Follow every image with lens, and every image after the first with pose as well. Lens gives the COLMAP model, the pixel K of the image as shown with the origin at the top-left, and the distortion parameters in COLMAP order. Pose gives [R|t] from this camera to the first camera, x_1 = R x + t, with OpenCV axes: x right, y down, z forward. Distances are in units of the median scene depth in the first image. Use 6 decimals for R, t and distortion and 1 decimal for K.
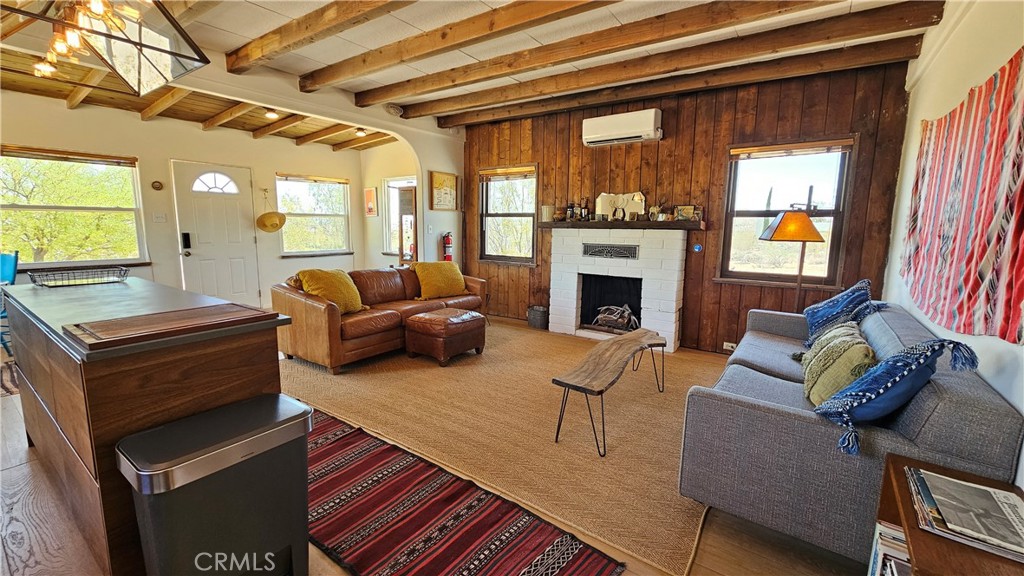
lens RADIAL K [[418.6, 0, 510.5], [0, 418.6, 284.9], [0, 0, 1]] dist [0.000719, 0.000121]
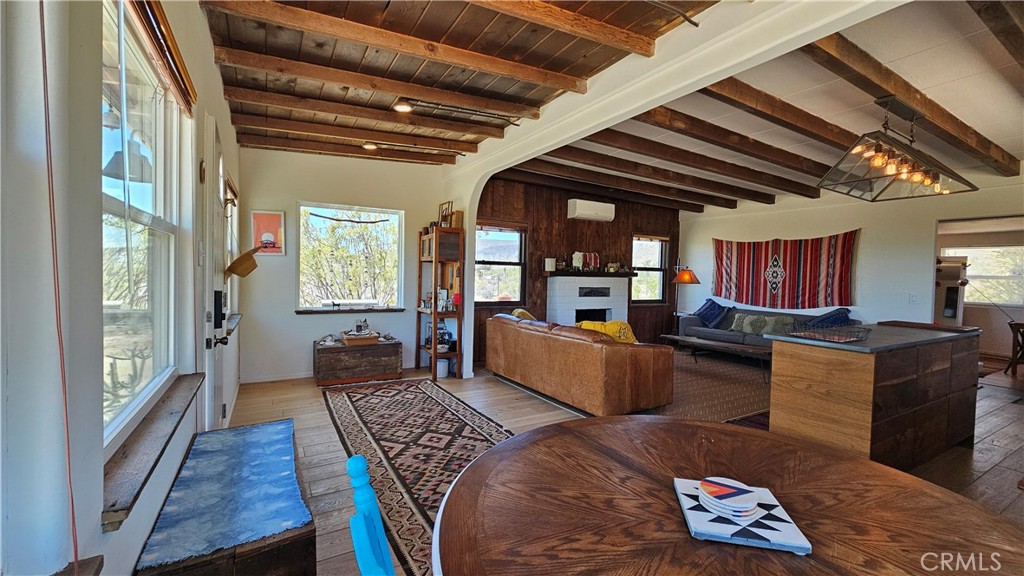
lens RADIAL K [[418.6, 0, 510.5], [0, 418.6, 284.9], [0, 0, 1]] dist [0.000719, 0.000121]
pose [[0.409812, -0.021951, 0.911906, -1.159838], [0.108764, 0.993754, -0.024957, -0.097436], [-0.905663, 0.109410, 0.409640, 0.639106]]
